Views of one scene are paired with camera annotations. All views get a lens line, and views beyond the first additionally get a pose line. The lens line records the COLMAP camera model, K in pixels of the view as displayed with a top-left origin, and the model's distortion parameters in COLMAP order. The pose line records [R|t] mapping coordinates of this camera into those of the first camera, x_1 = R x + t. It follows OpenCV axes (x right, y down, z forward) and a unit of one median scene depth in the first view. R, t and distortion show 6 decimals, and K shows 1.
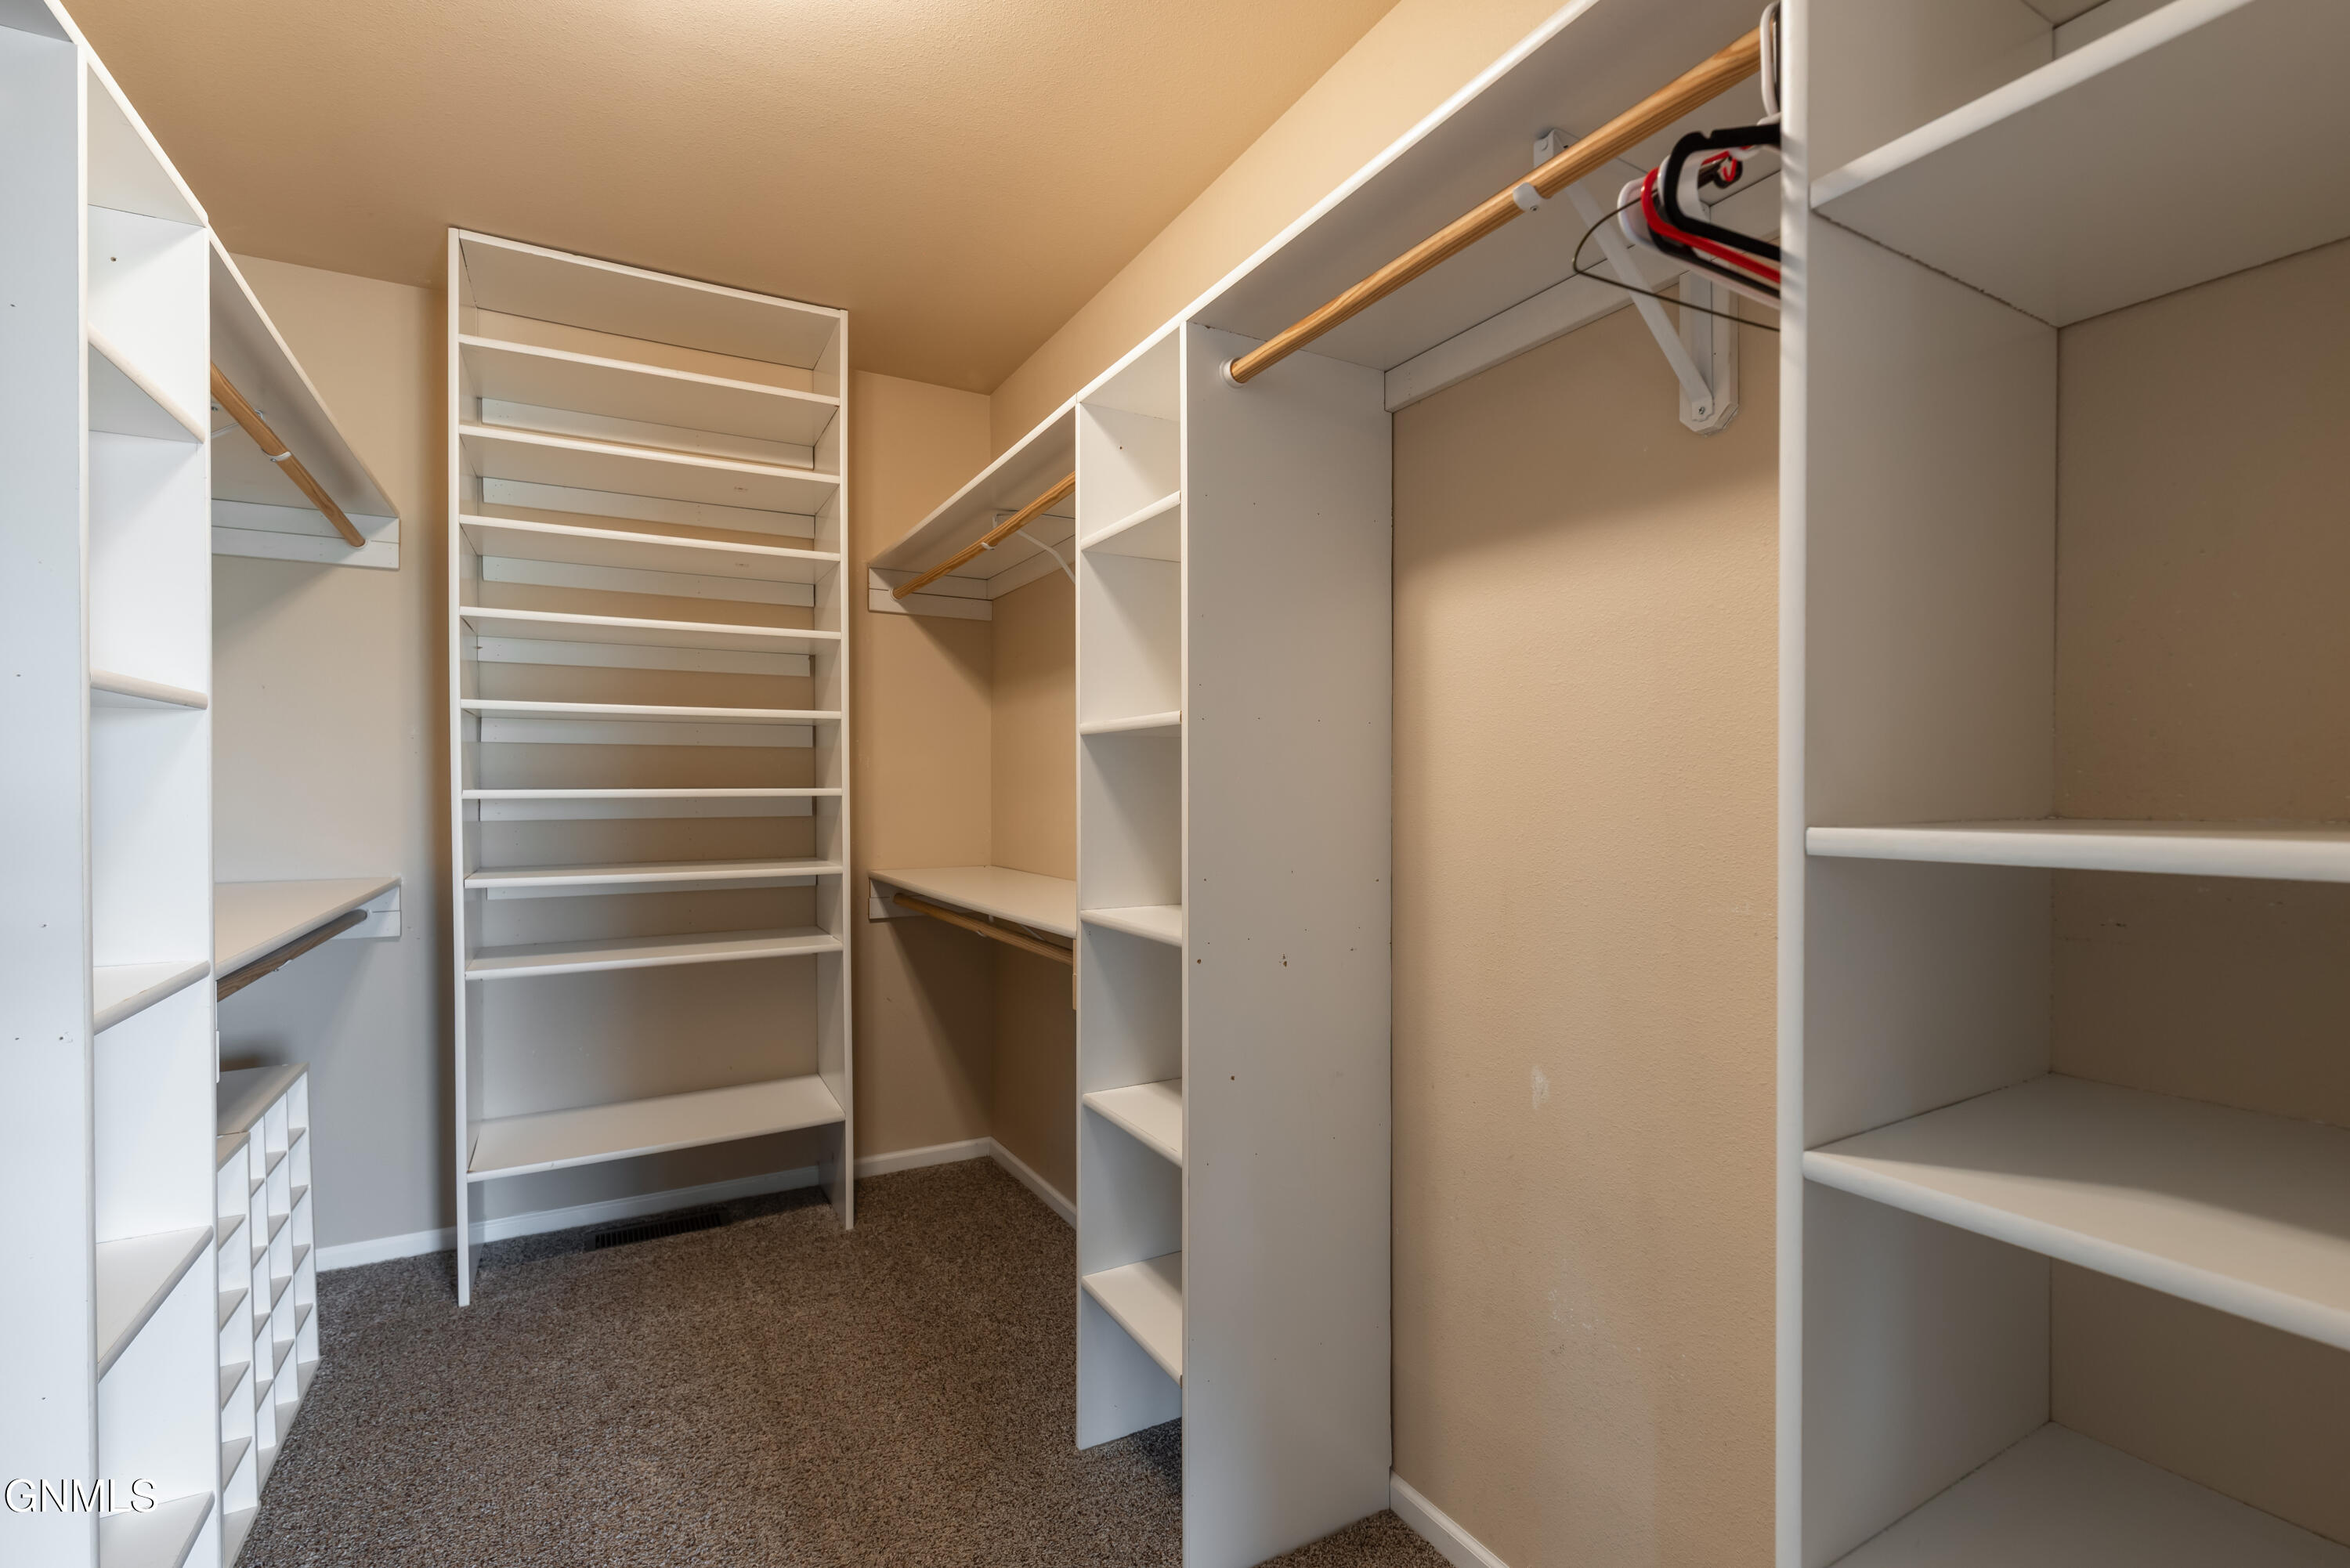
lens RADIAL K [[1024.7, 0, 1183.4], [0, 1024.7, 797.0], [0, 0, 1]] dist [-0.003327, -0.000613]
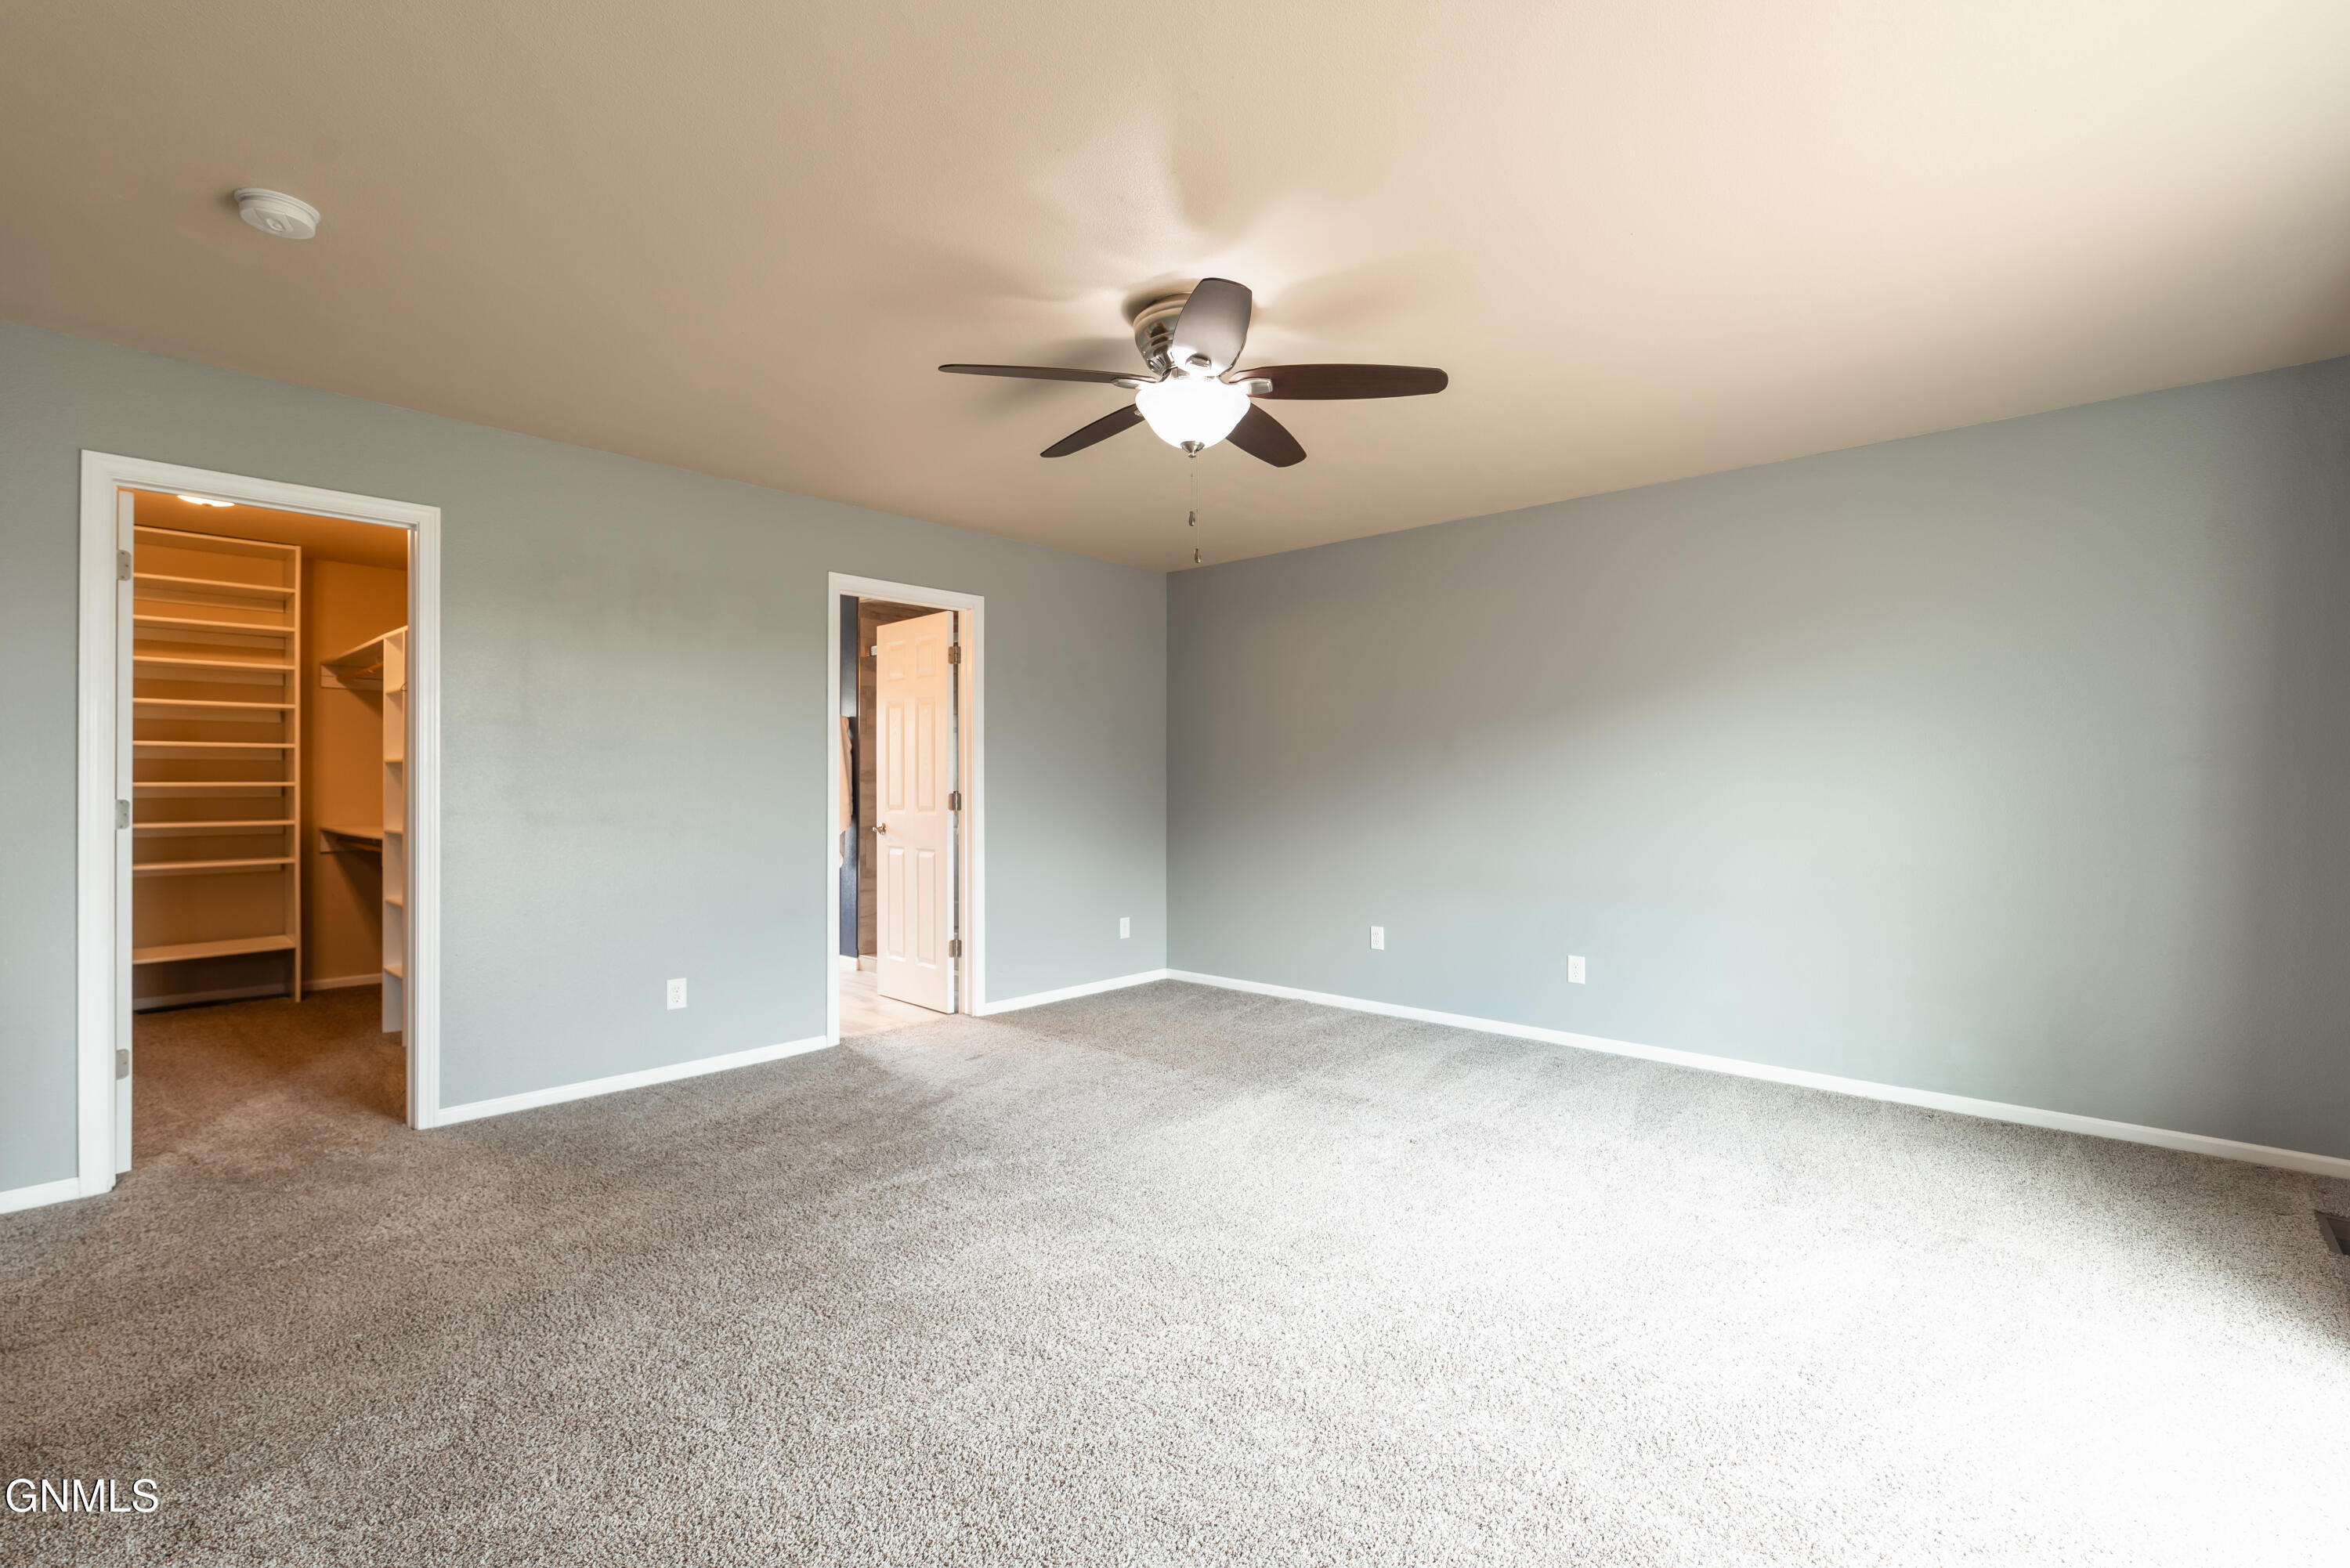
lens RADIAL K [[1024.7, 0, 1183.4], [0, 1024.7, 797.0], [0, 0, 1]] dist [-0.003327, -0.000613]
pose [[0.950969, 0.006423, 0.309219, 0.664942], [-0.007002, 0.999975, 0.000765, 0.006061], [-0.309206, -0.002893, 0.950991, -1.366169]]
